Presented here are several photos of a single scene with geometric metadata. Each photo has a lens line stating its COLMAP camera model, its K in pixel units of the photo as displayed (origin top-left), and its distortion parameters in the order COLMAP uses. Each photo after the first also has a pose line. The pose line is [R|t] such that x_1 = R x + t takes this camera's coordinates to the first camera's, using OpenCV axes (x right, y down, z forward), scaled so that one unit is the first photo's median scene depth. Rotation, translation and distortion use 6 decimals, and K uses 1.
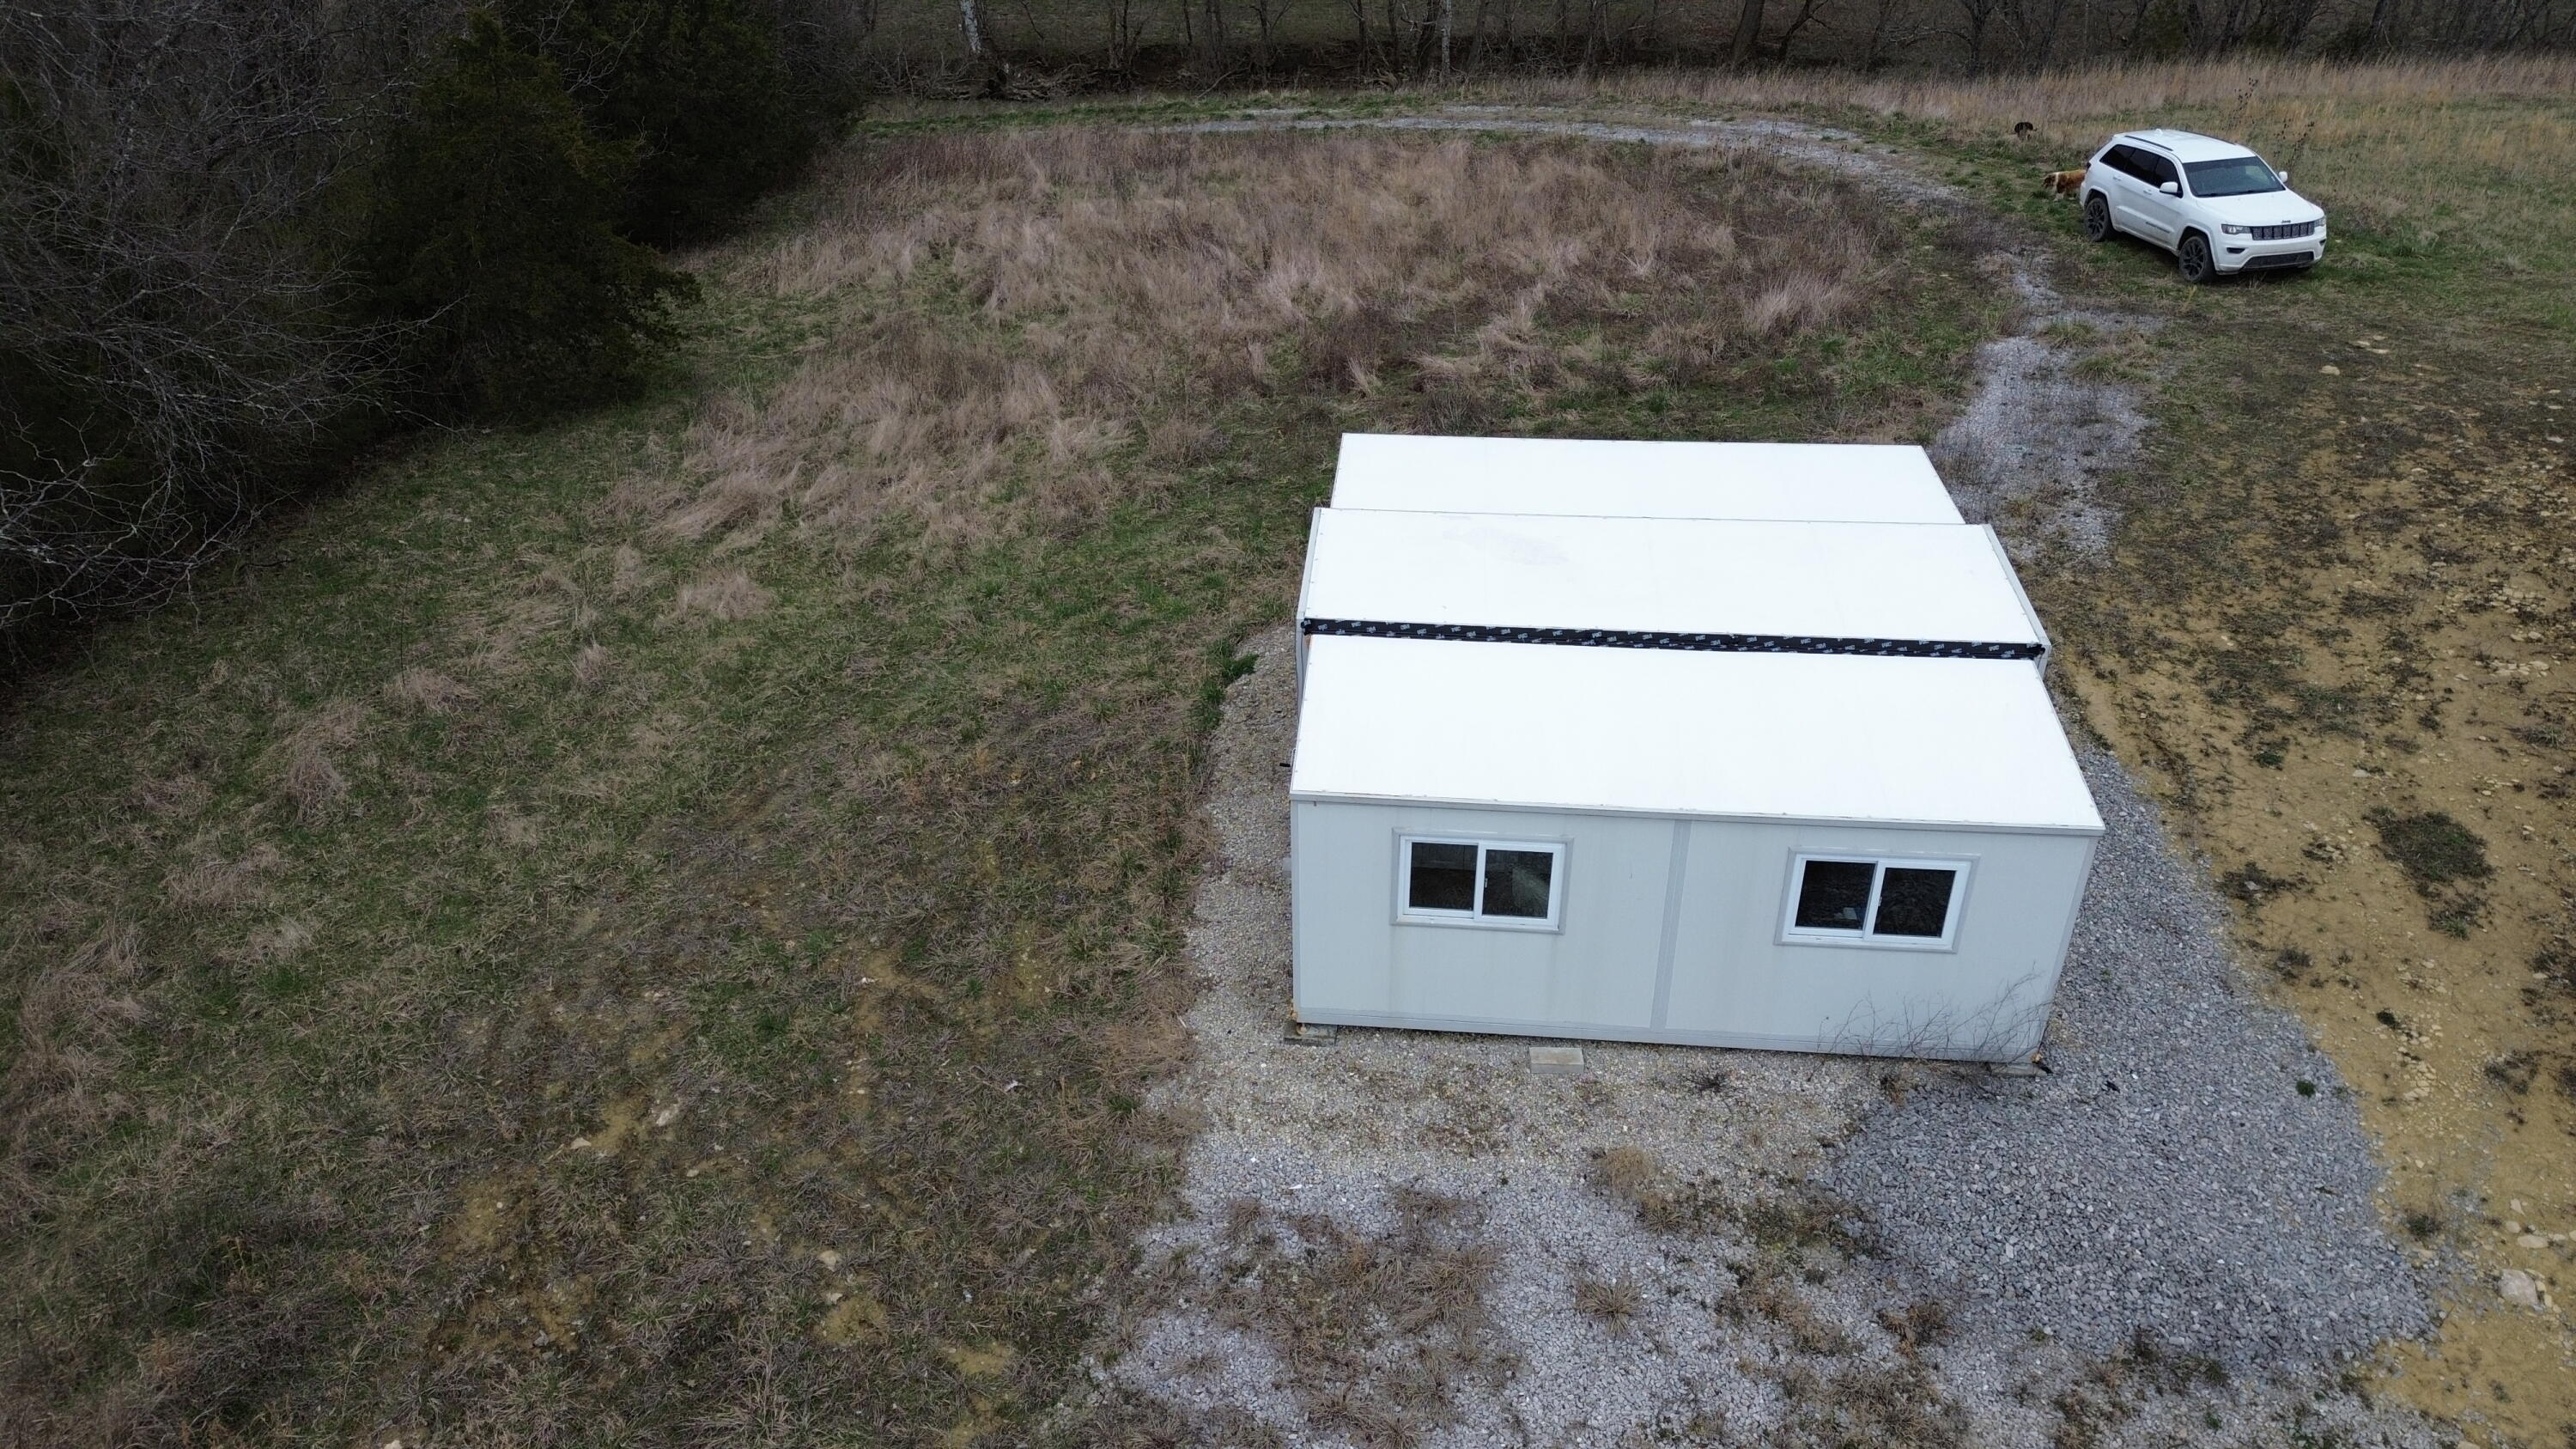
lens RADIAL K [[1802.6, 0, 1298.2], [0, 1802.6, 710.4], [0, 0, 1]] dist [0.084528, -0.083673]
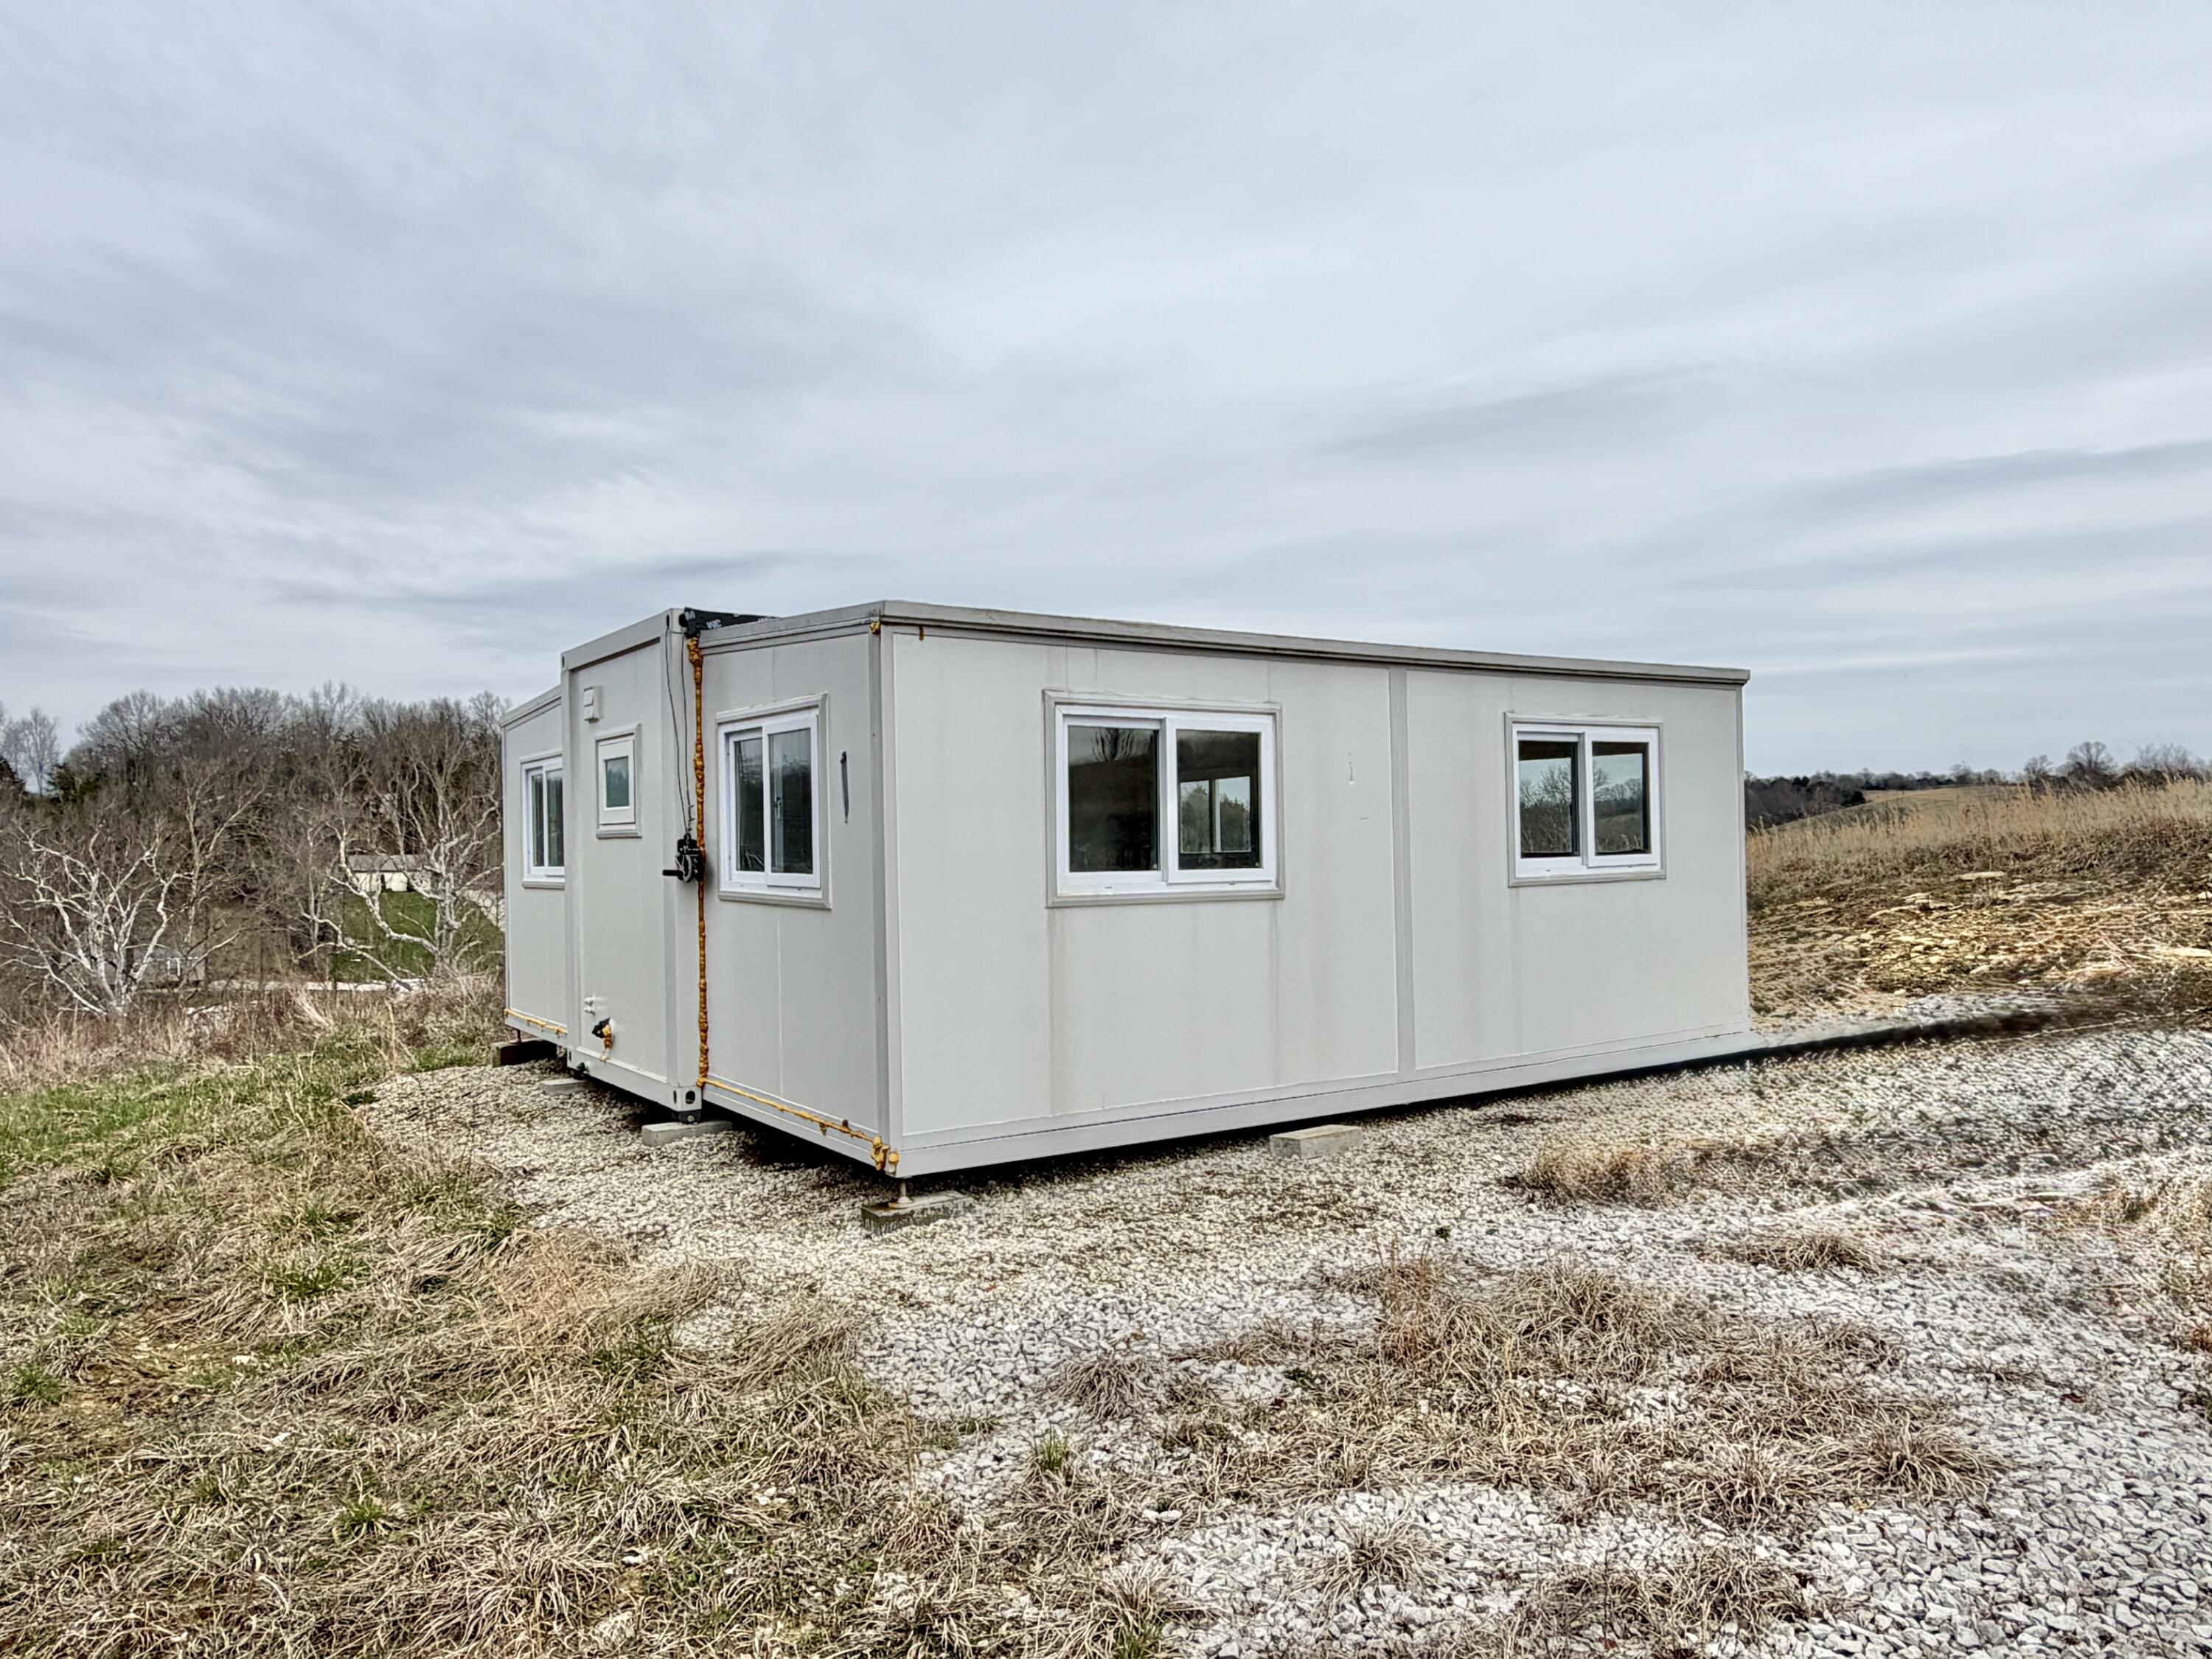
lens RADIAL K [[1512.1, 0, 1106.0], [0, 1512.1, 829.5], [0, 0, 1]] dist [0.000123, 0.000629]
pose [[0.777839, -0.000329, 0.628464, -0.153308], [0.346973, 0.834005, -0.429006, 0.204790], [-0.524000, 0.551757, 0.648836, 0.454772]]
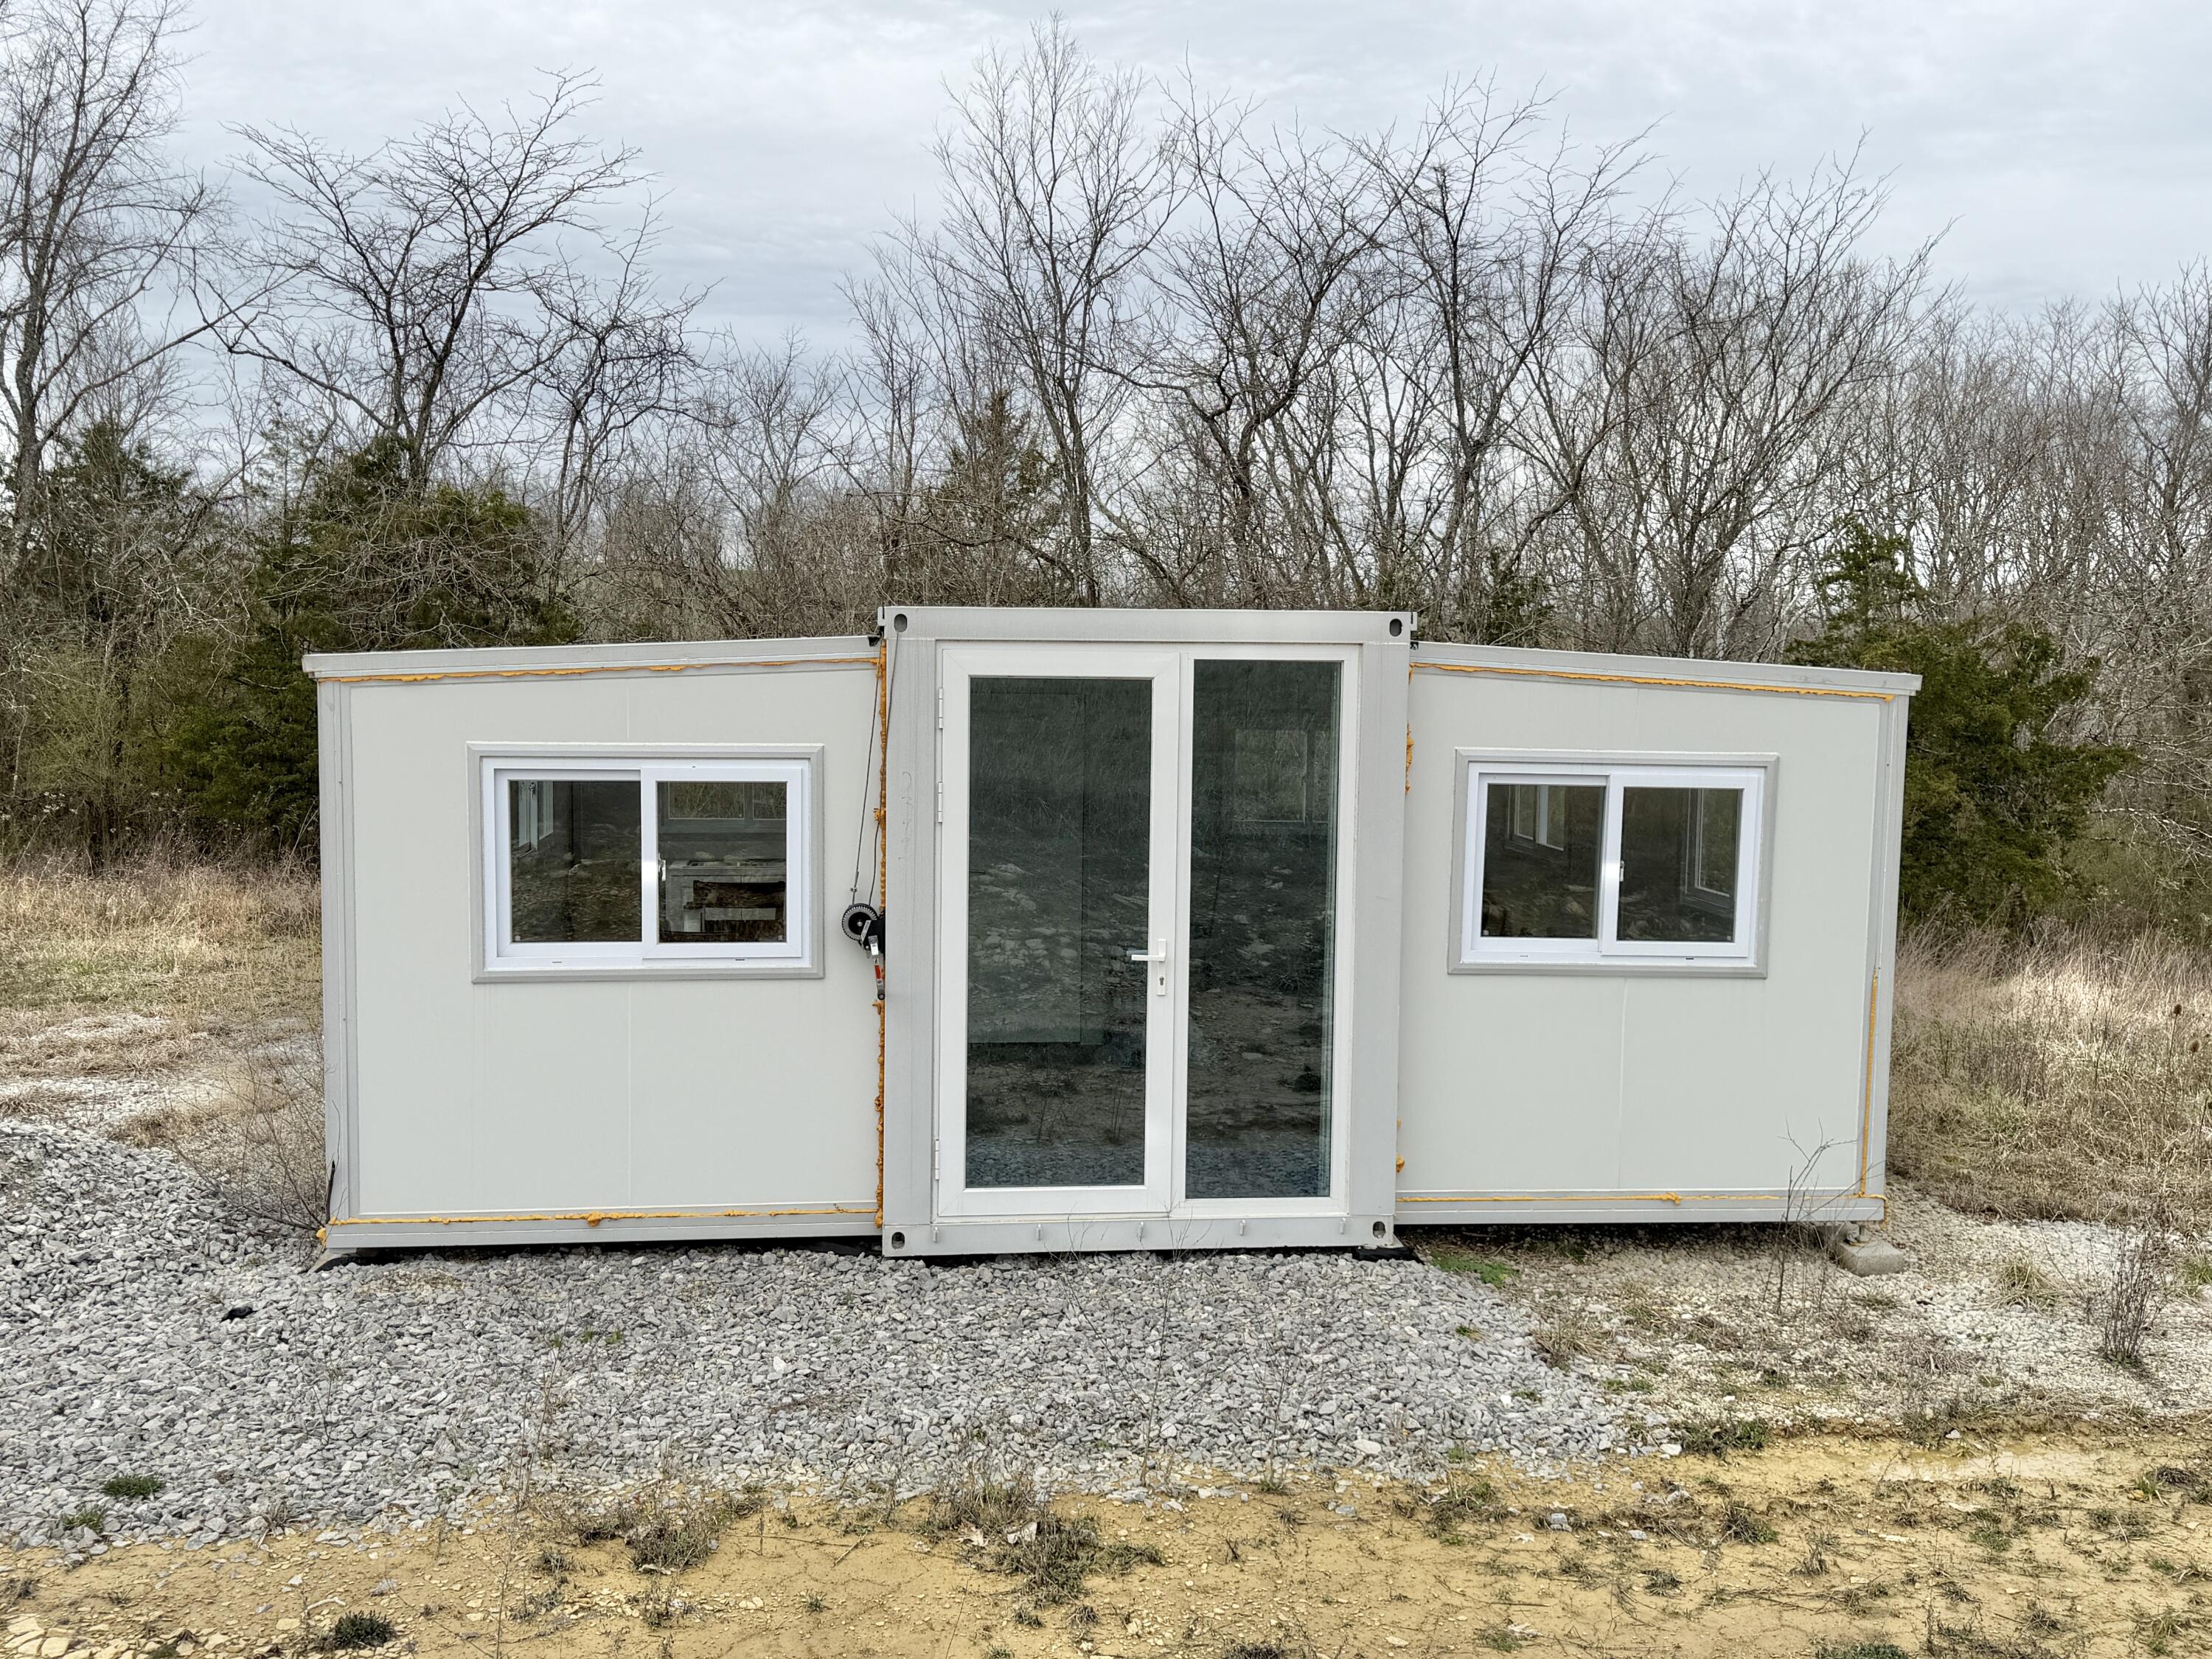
lens RADIAL K [[2005.3, 0, 1106.0], [0, 2005.3, 829.5], [0, 0, 1]] dist [0.012714, 0.002336]
pose [[0.188568, 0.105891, -0.976335, 0.663357], [-0.546542, 0.837302, -0.014747, -0.008436], [0.815925, 0.536388, 0.215762, 0.677555]]
